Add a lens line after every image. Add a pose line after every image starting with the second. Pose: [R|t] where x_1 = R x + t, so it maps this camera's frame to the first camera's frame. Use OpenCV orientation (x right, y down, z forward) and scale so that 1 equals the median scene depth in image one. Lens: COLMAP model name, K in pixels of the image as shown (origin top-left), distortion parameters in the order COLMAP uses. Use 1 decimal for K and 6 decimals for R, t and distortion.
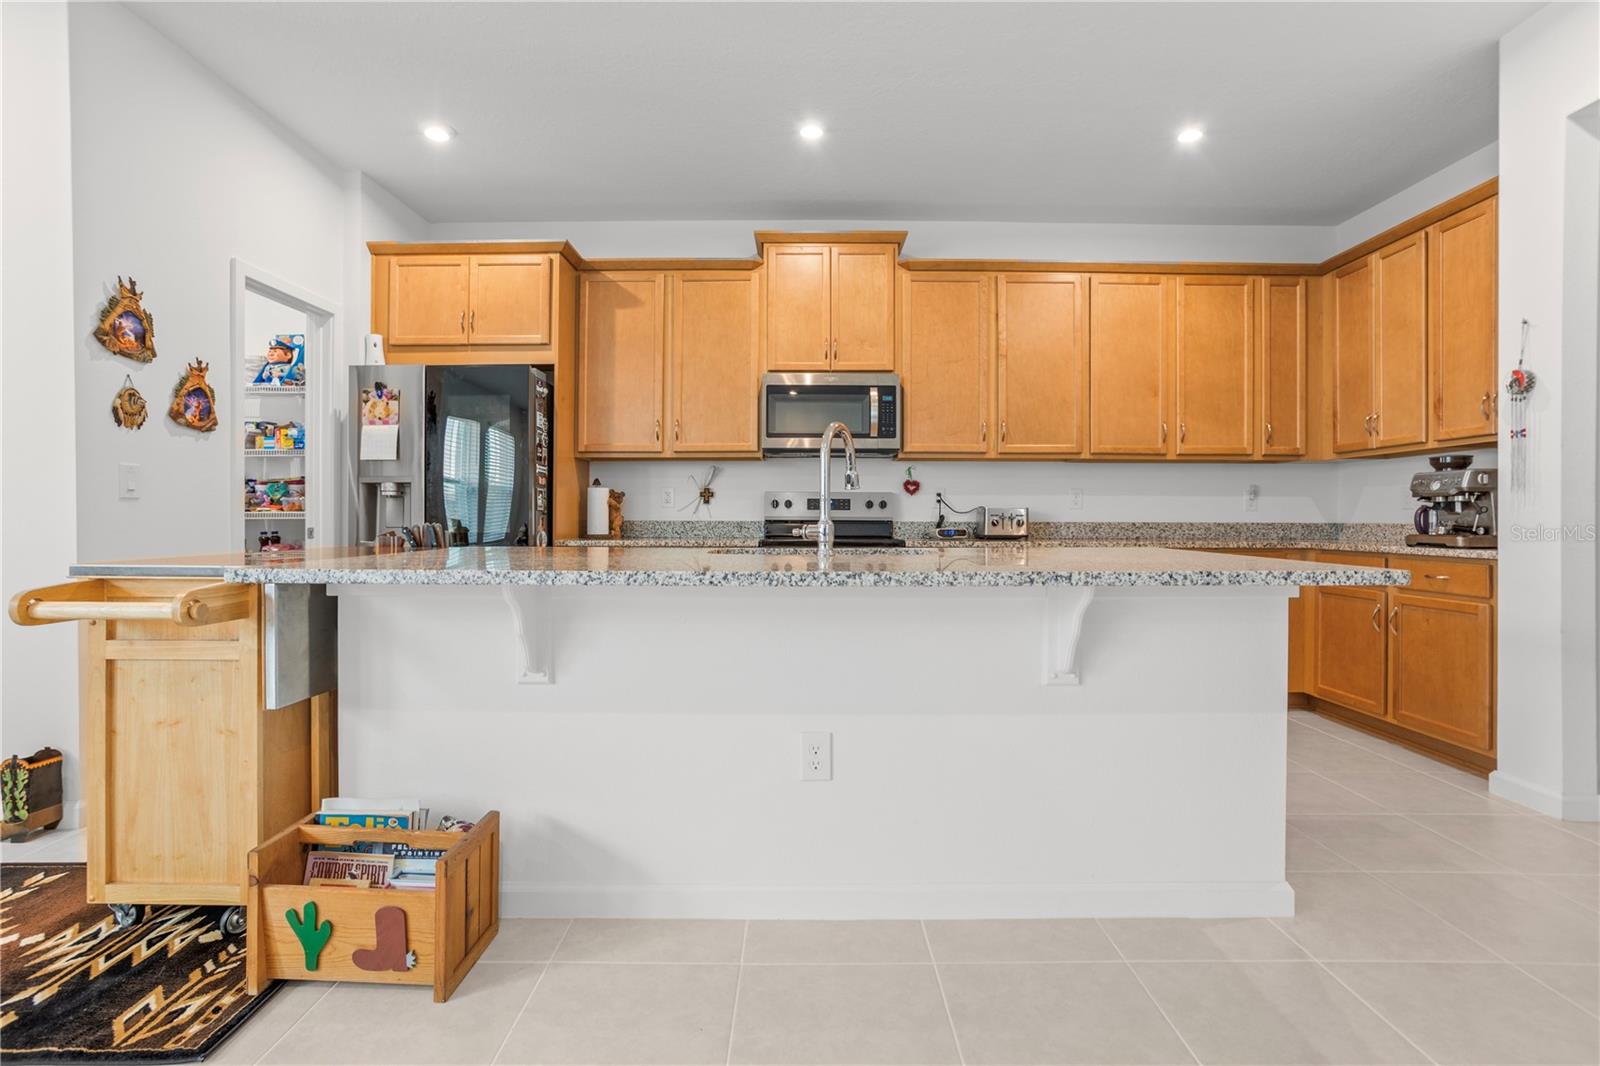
lens RADIAL K [[778.4, 0, 802.9], [0, 778.4, 521.4], [0, 0, 1]] dist [-0.045297, 0.026694]
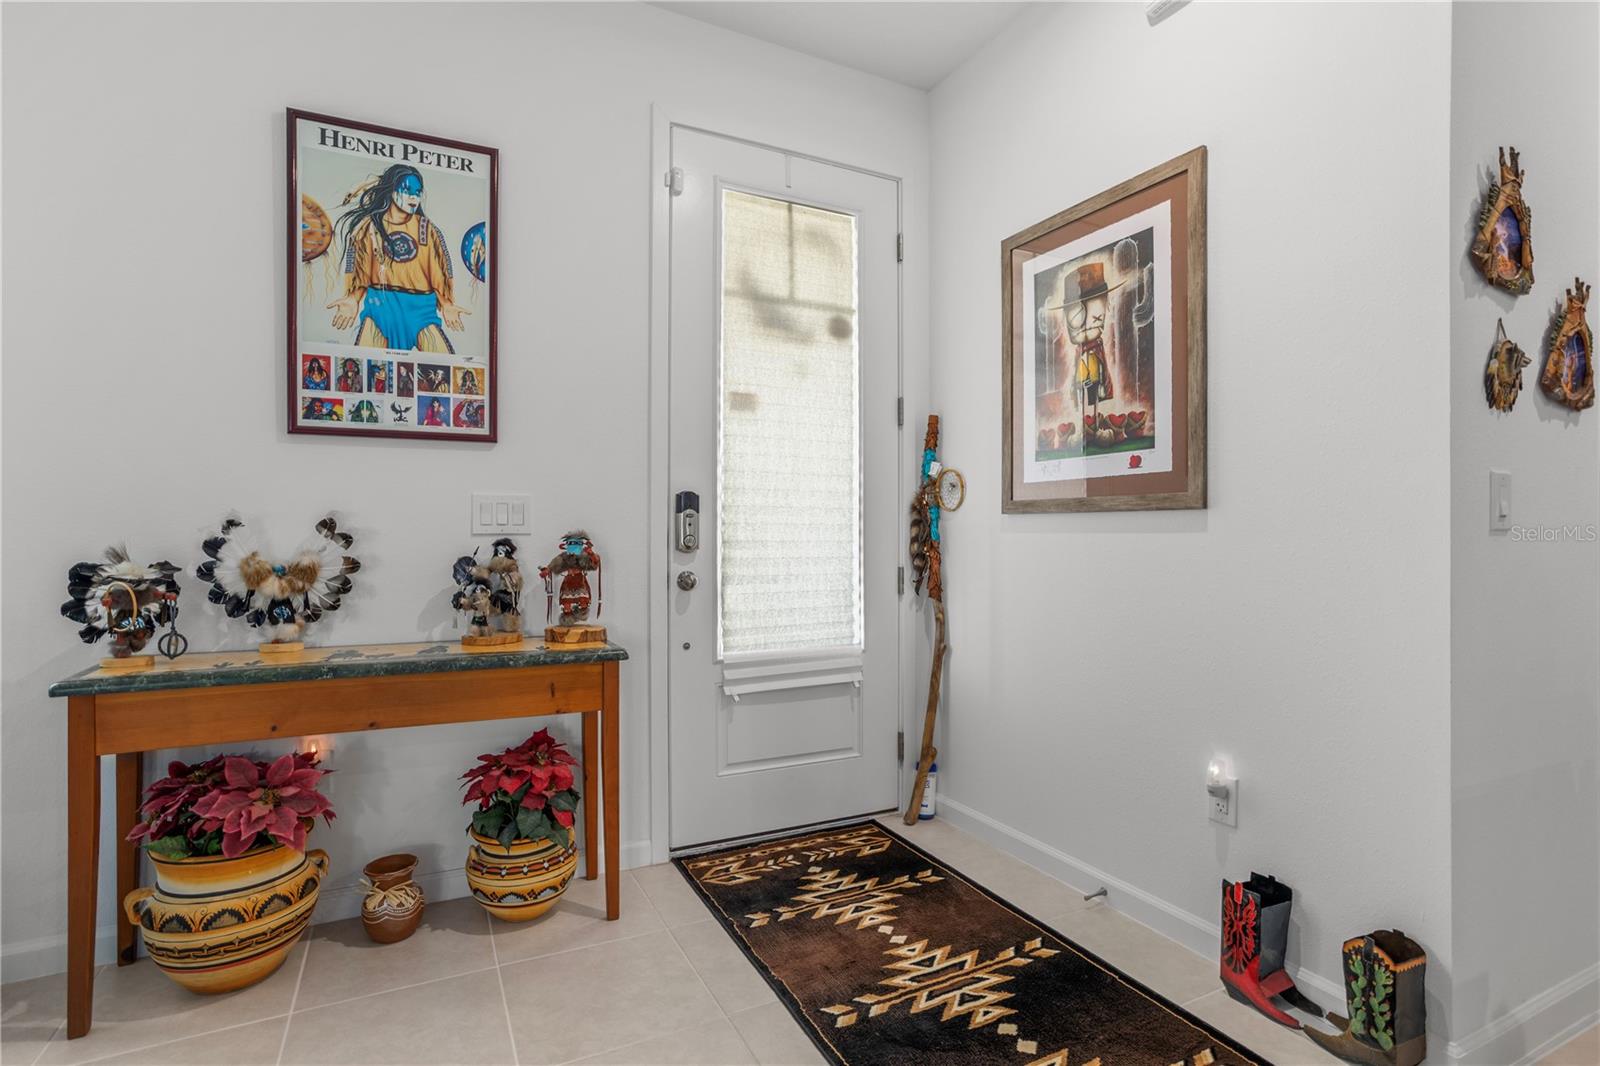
lens RADIAL K [[778.4, 0, 794.7], [0, 778.4, 538.5], [0, 0, 1]] dist [-0.045297, 0.026694]
pose [[0.441255, 0.004821, -0.897369, -0.539127], [-0.009139, 0.999958, 0.000879, -0.017143], [0.897335, 0.007814, 0.441280, 0.233946]]
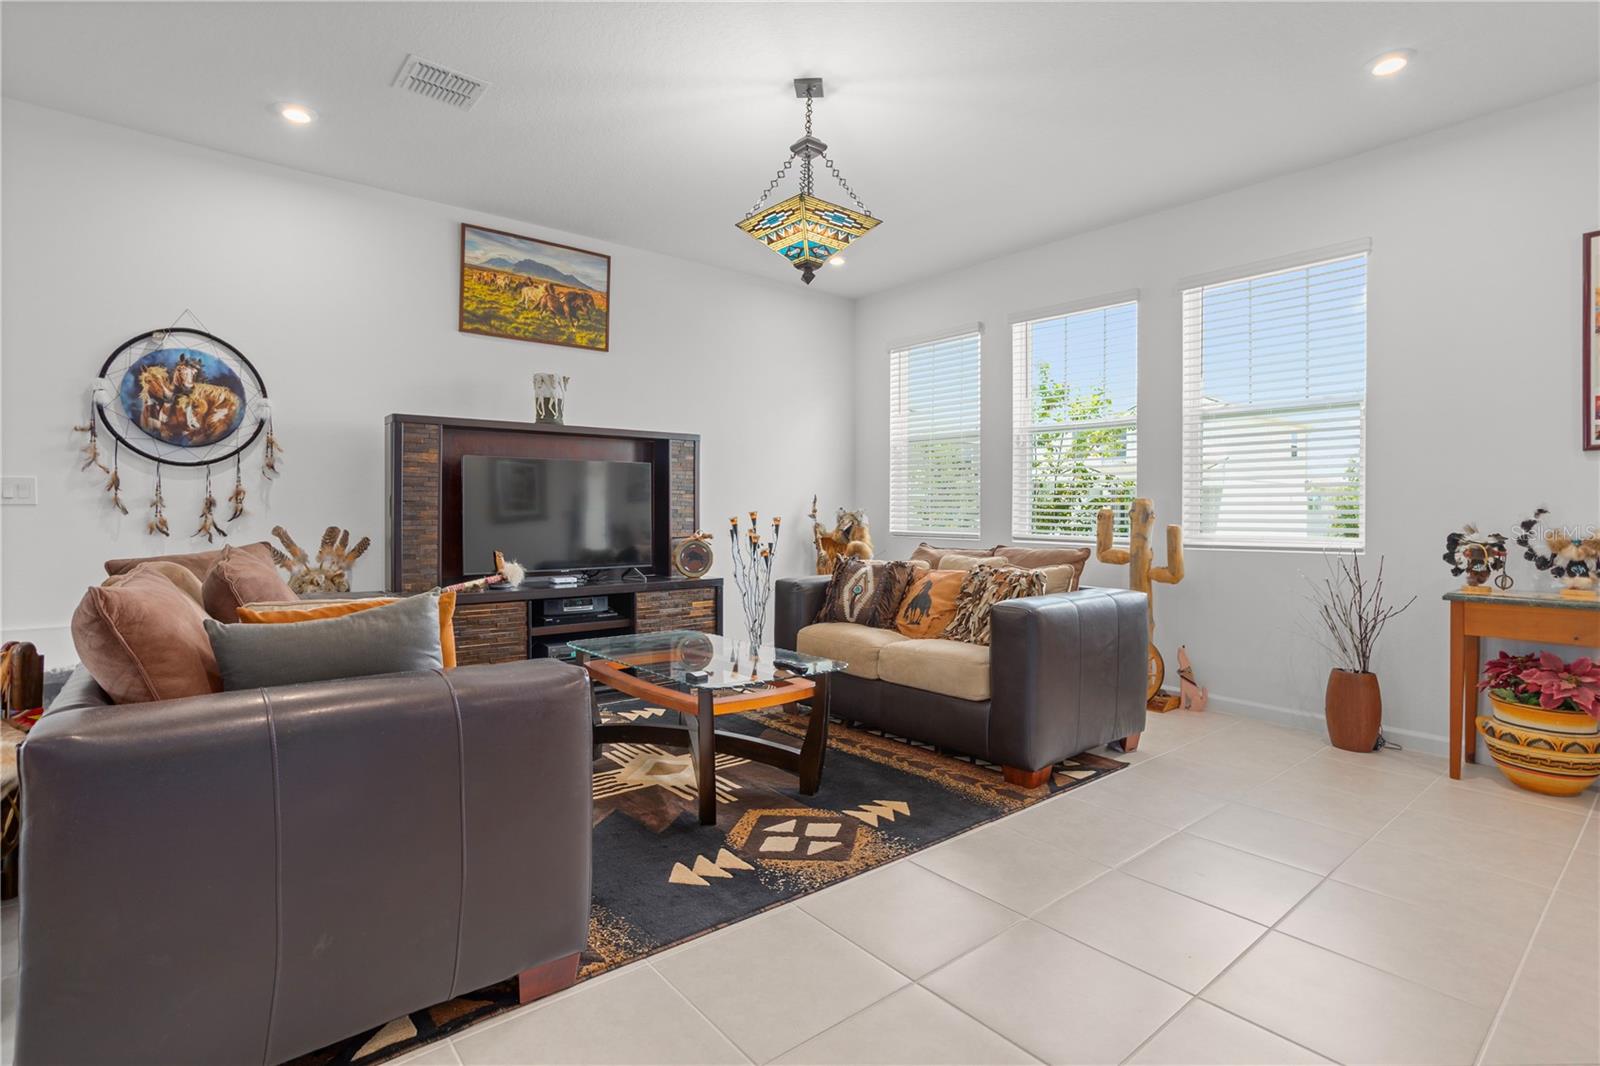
lens RADIAL K [[778.4, 0, 808.2], [0, 778.4, 514.1], [0, 0, 1]] dist [-0.045297, 0.026694]
pose [[-0.770240, -0.001698, -0.637752, 0.110079], [-0.008703, 0.999931, 0.007849, -0.020698], [0.637694, 0.011596, -0.770202, 0.256759]]
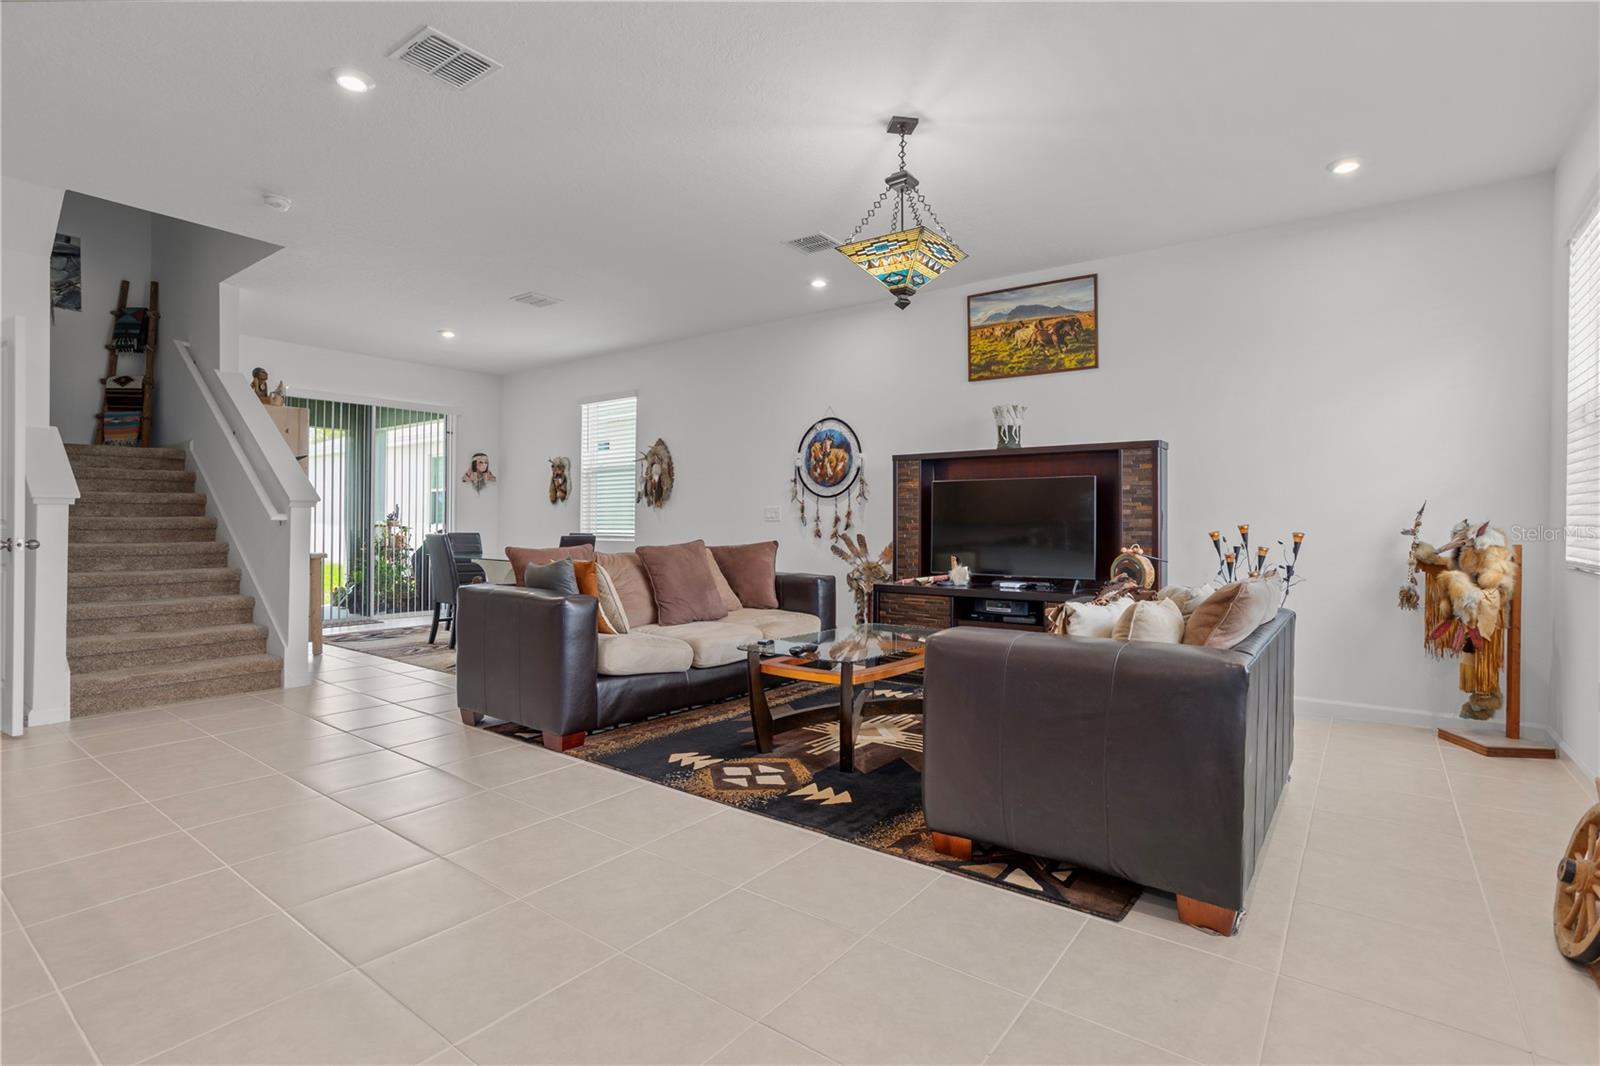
lens RADIAL K [[778.4, 0, 809.2], [0, 778.4, 520.7], [0, 0, 1]] dist [-0.045297, 0.026694]
pose [[-0.802591, -0.002608, 0.596524, -1.142587], [-0.001901, 0.999997, 0.001815, -0.019910], [-0.596527, 0.000323, -0.802593, 0.430356]]
